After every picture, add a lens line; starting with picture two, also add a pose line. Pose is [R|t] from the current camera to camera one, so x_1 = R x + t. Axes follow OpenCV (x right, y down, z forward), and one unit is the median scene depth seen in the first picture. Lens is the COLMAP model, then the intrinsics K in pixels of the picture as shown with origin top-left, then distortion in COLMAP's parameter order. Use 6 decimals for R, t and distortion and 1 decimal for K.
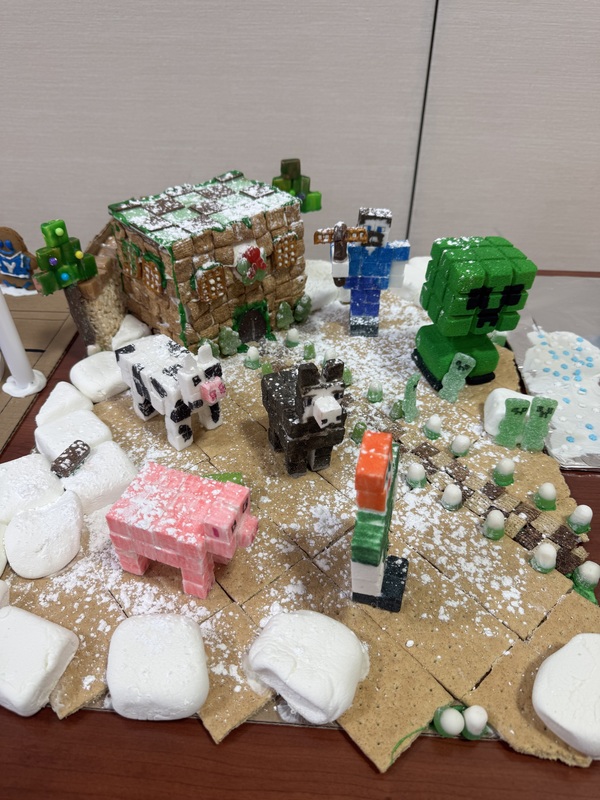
lens RADIAL K [[566.3, 0, 300.1], [0, 566.3, 394.9], [0, 0, 1]] dist [-0.000351, 0.000158]
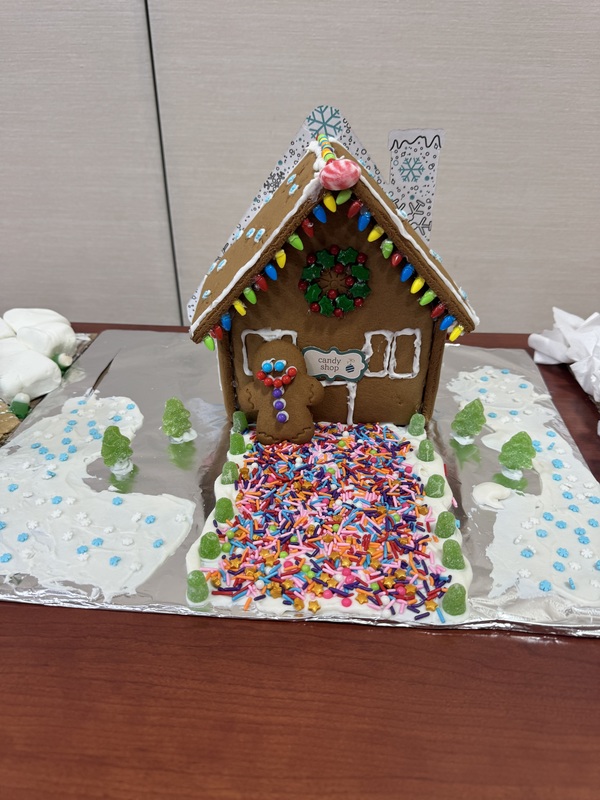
lens RADIAL K [[566.3, 0, 300.8], [0, 566.3, 402.8], [0, 0, 1]] dist [-0.000351, 0.000158]
pose [[0.999826, 0.000769, -0.018622, 0.488176], [-0.002941, 0.993136, -0.116928, -0.007837], [0.018404, 0.116963, 0.992966, 0.147592]]
